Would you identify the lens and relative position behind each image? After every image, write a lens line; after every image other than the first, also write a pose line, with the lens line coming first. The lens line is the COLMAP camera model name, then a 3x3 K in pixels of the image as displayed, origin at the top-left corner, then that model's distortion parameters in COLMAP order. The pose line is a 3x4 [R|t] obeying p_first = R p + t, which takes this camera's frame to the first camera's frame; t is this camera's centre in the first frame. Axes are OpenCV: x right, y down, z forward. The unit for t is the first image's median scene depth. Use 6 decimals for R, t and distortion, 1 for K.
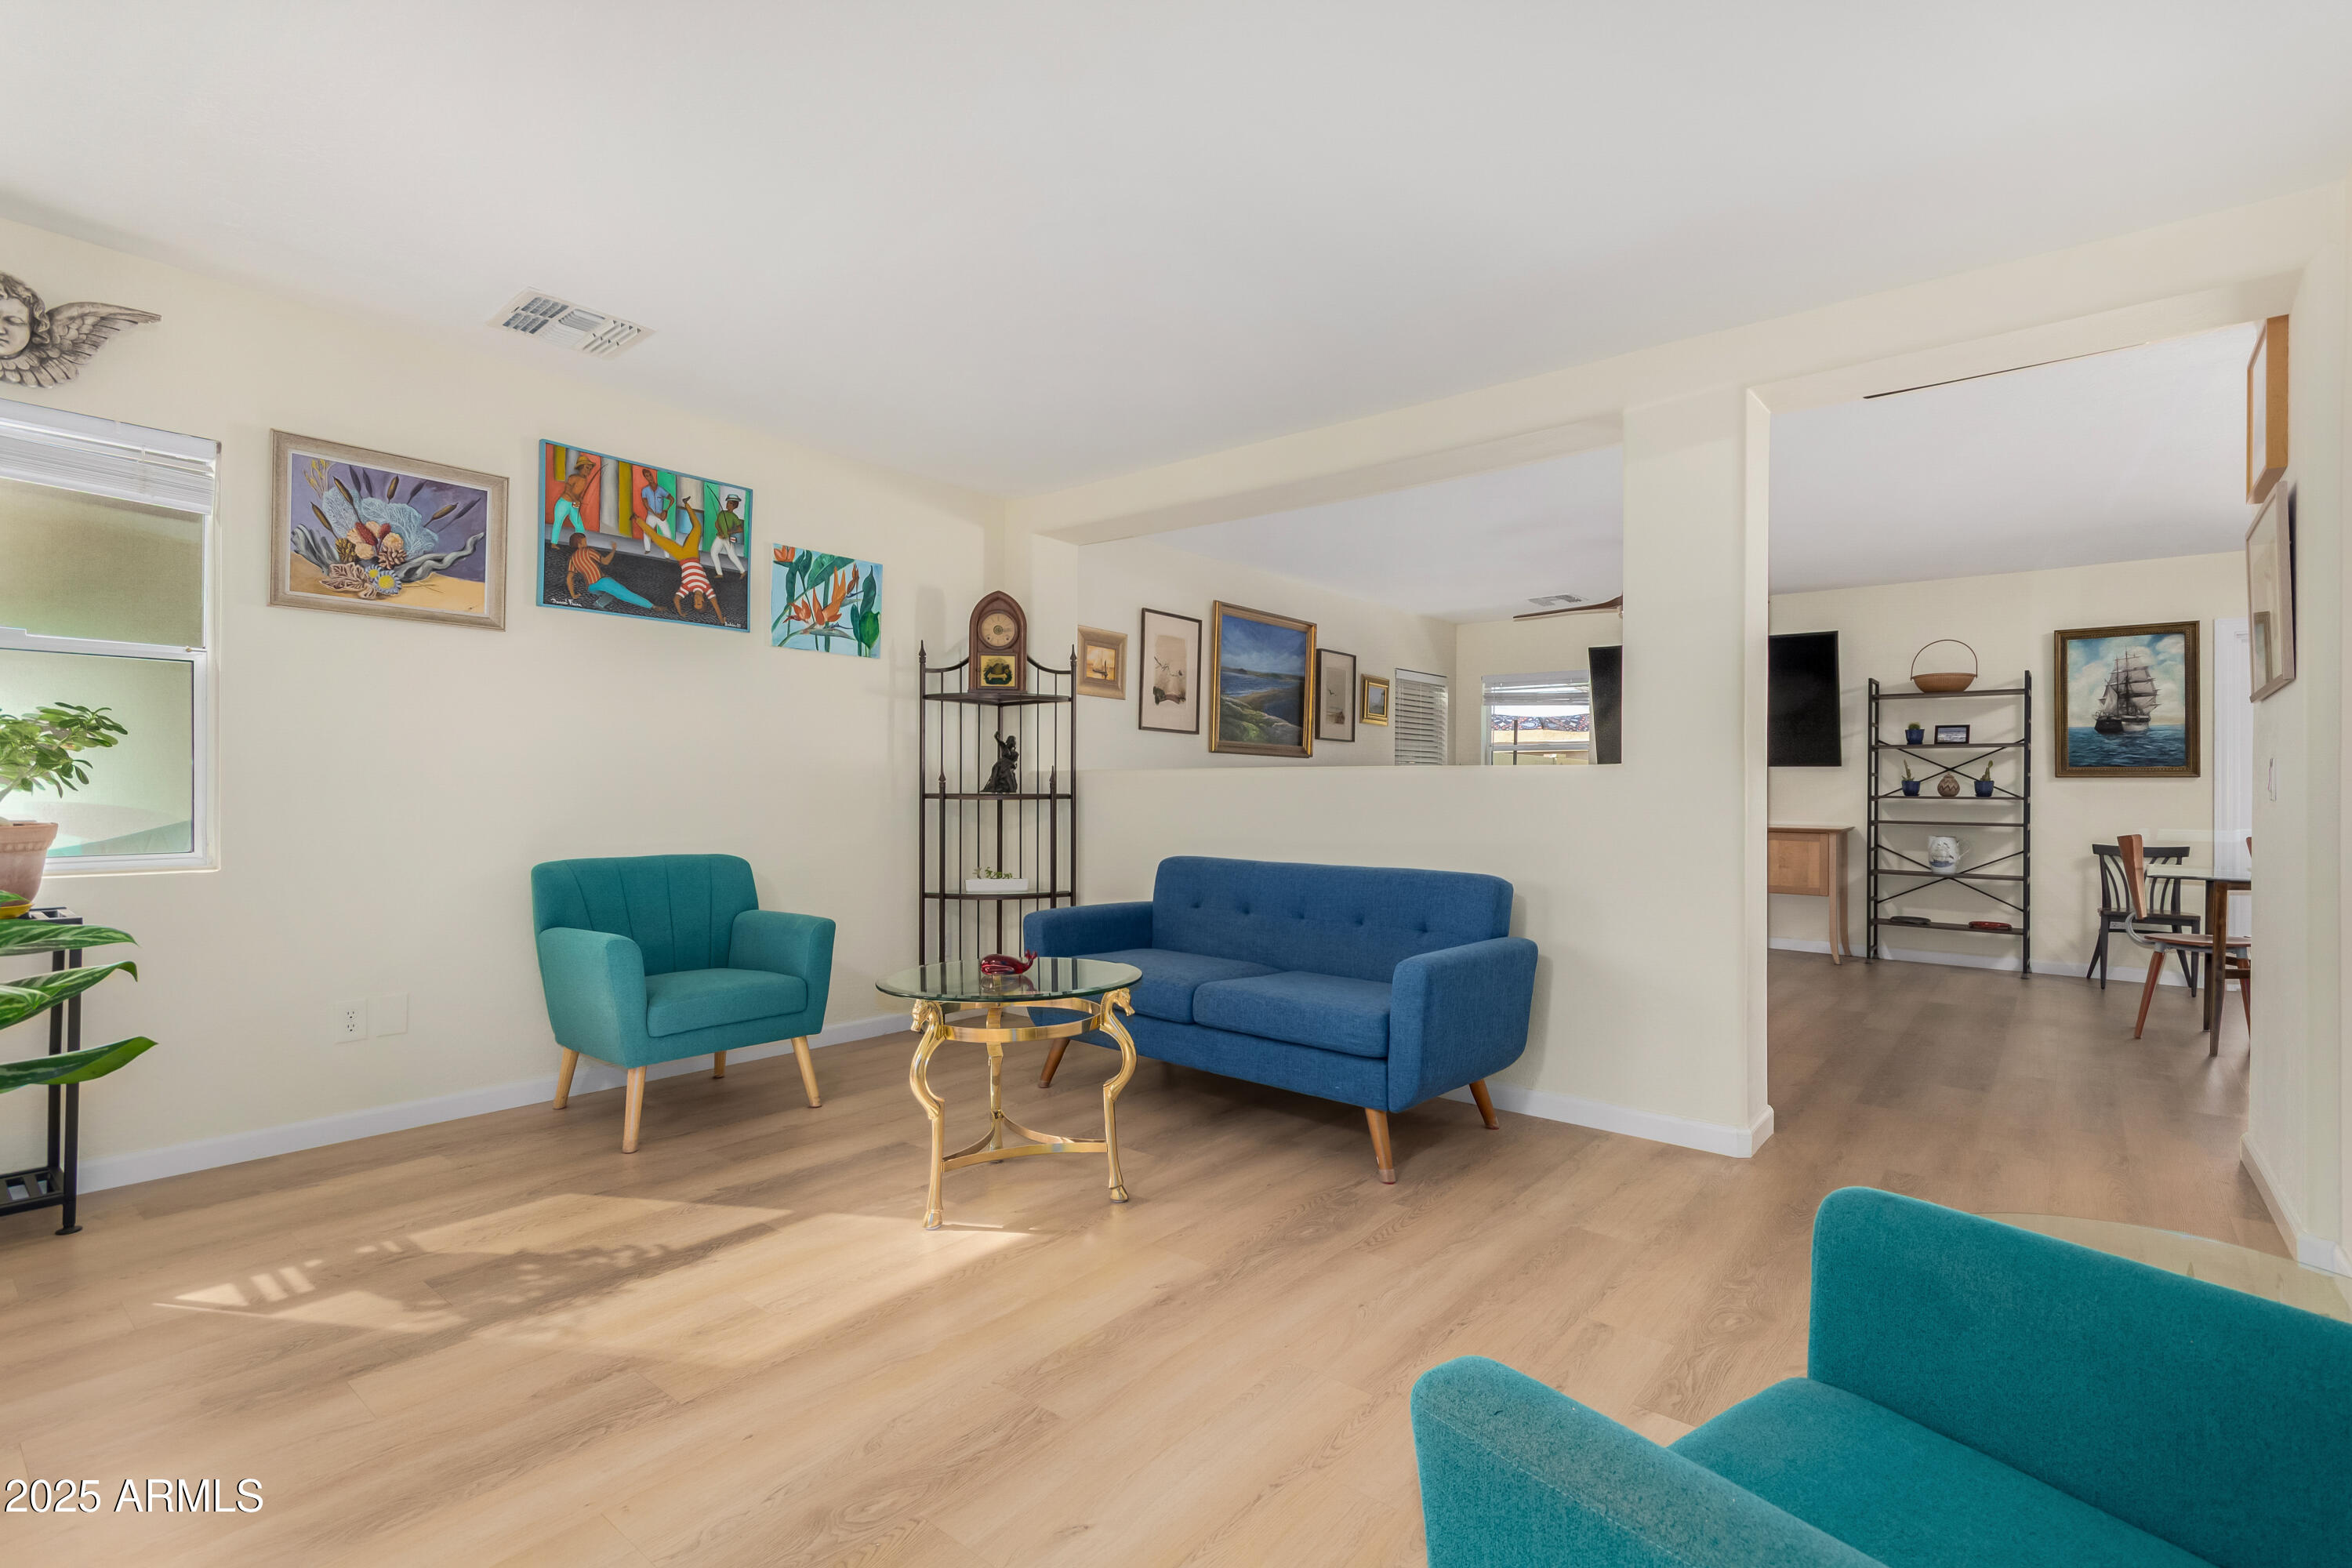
lens RADIAL K [[1100.5, 0, 1164.1], [0, 1100.5, 783.3], [0, 0, 1]] dist [0.010785, 0.001943]
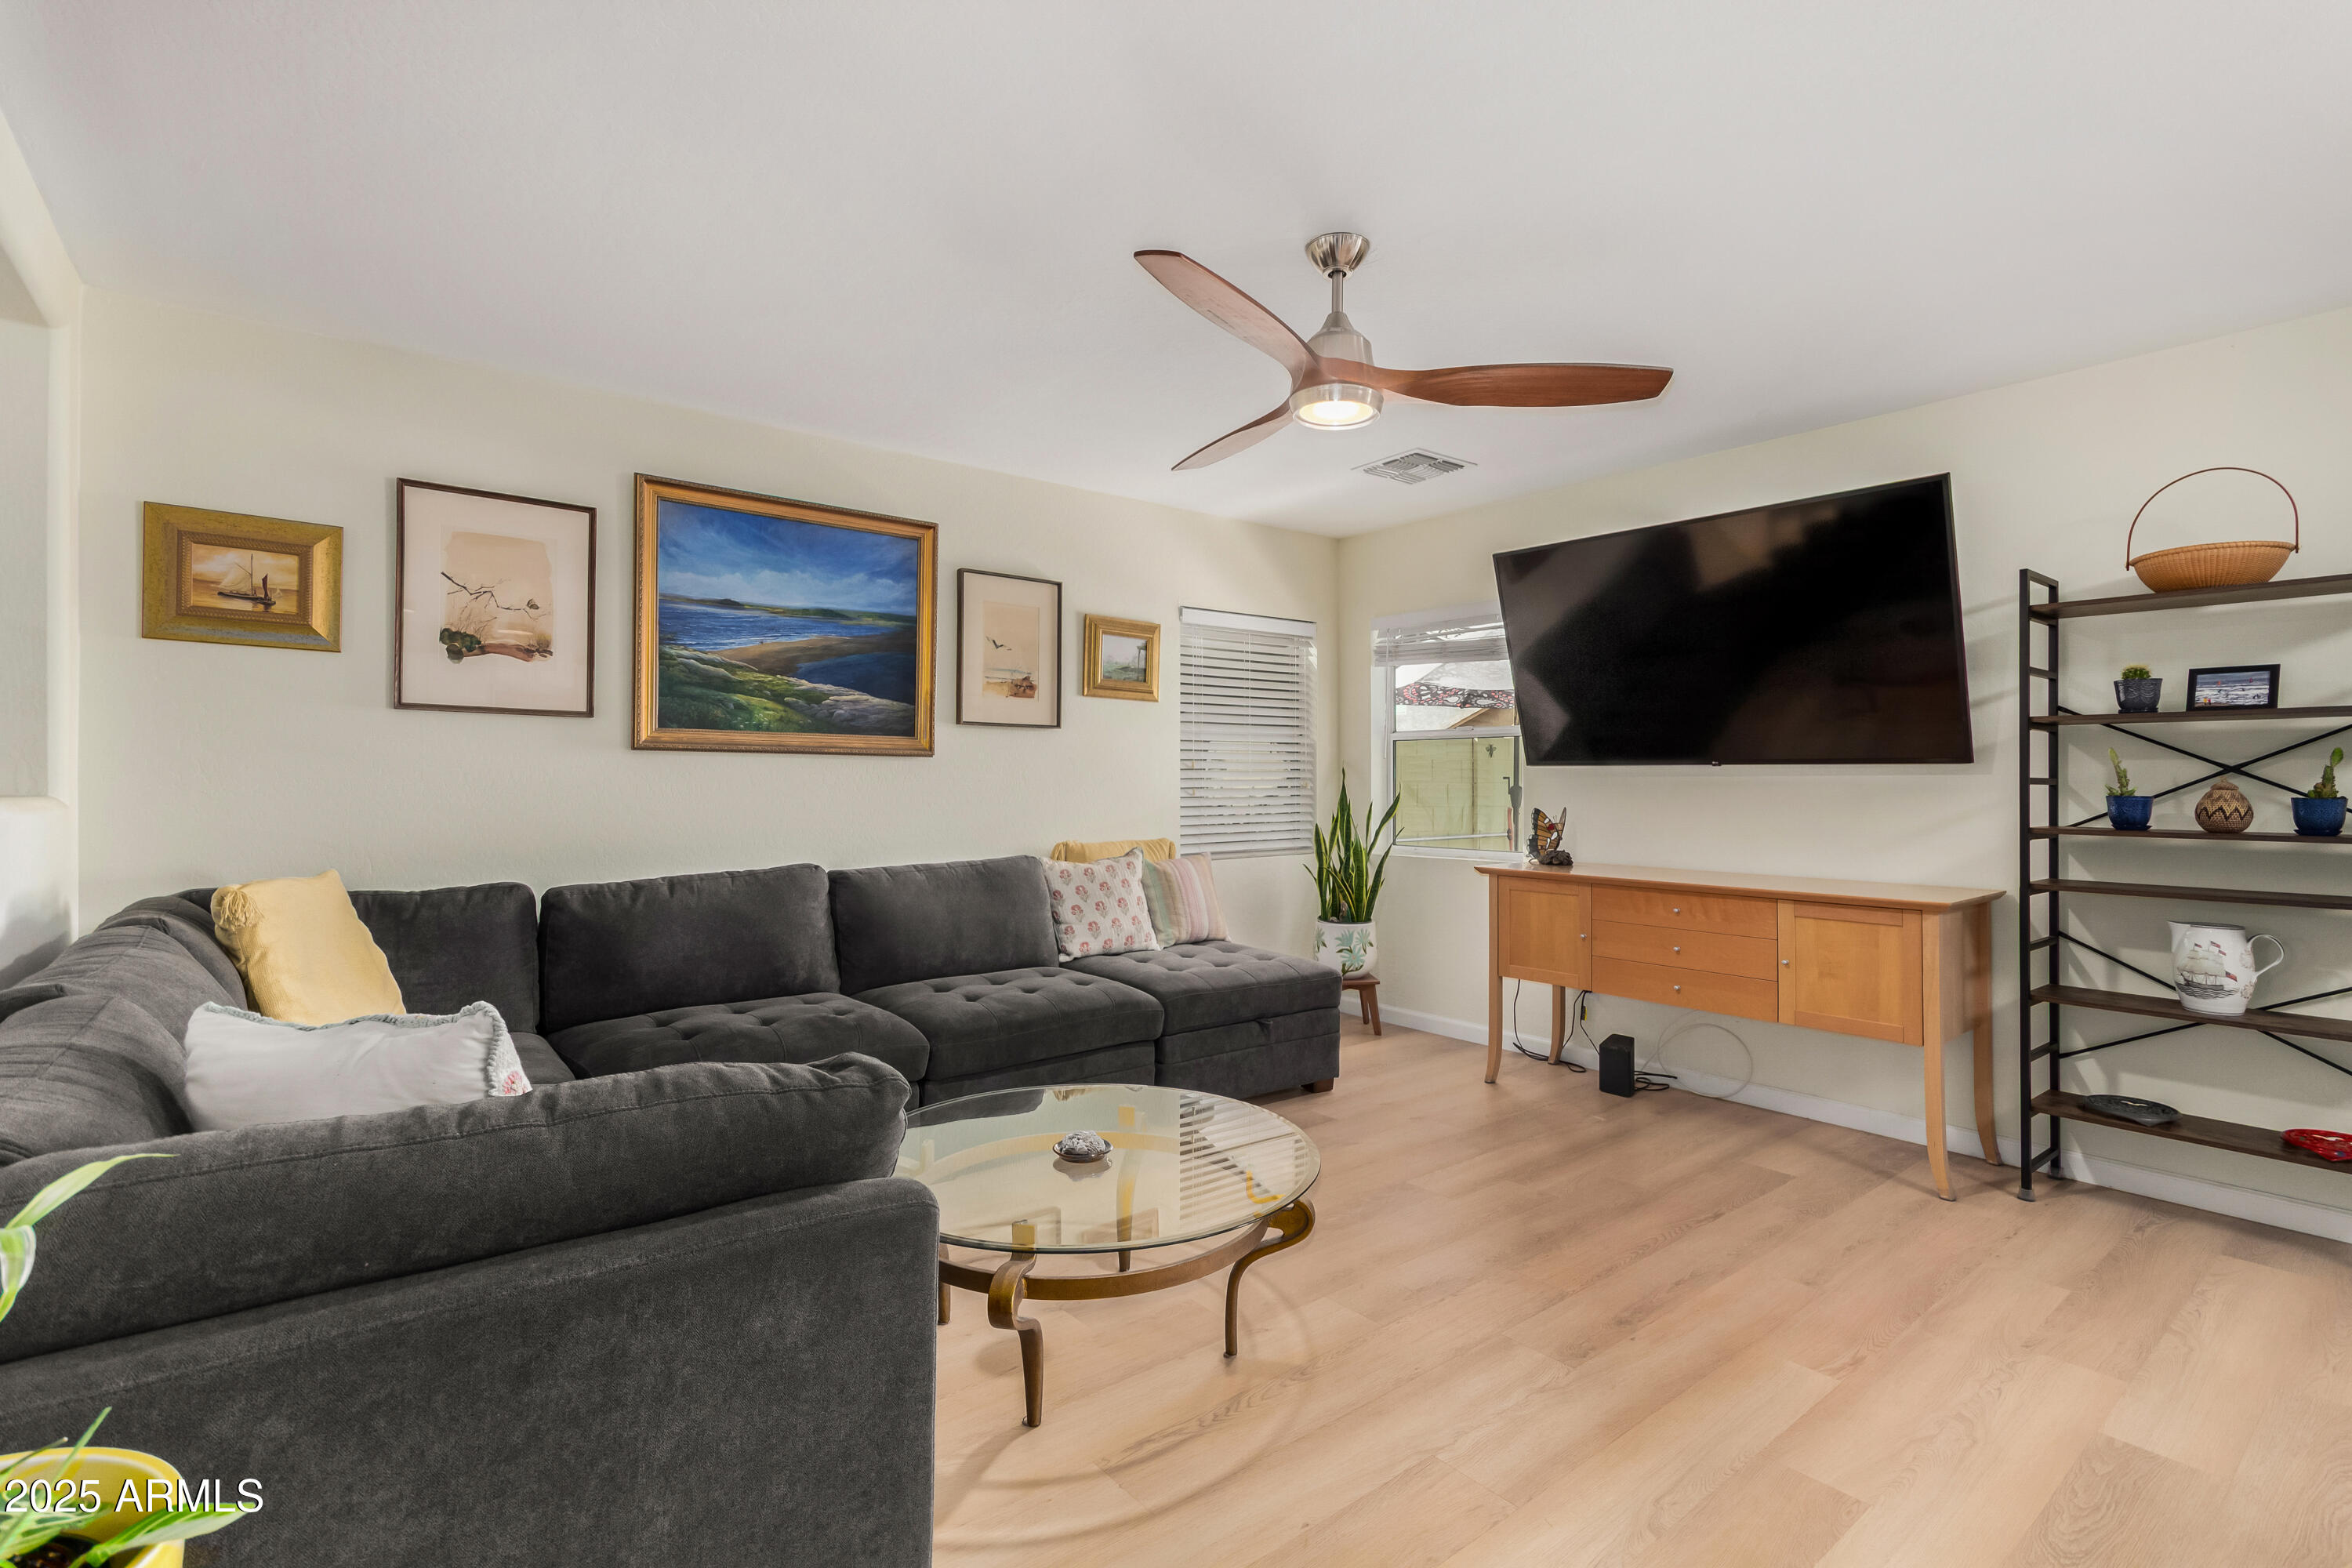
lens RADIAL K [[1100.5, 0, 1185.2], [0, 1100.5, 782.1], [0, 0, 1]] dist [0.010785, 0.001943]
pose [[0.976780, -0.004865, -0.214190, 0.403117], [0.005241, 0.999986, 0.001185, -0.010491], [0.214182, -0.002280, 0.976791, 0.487137]]
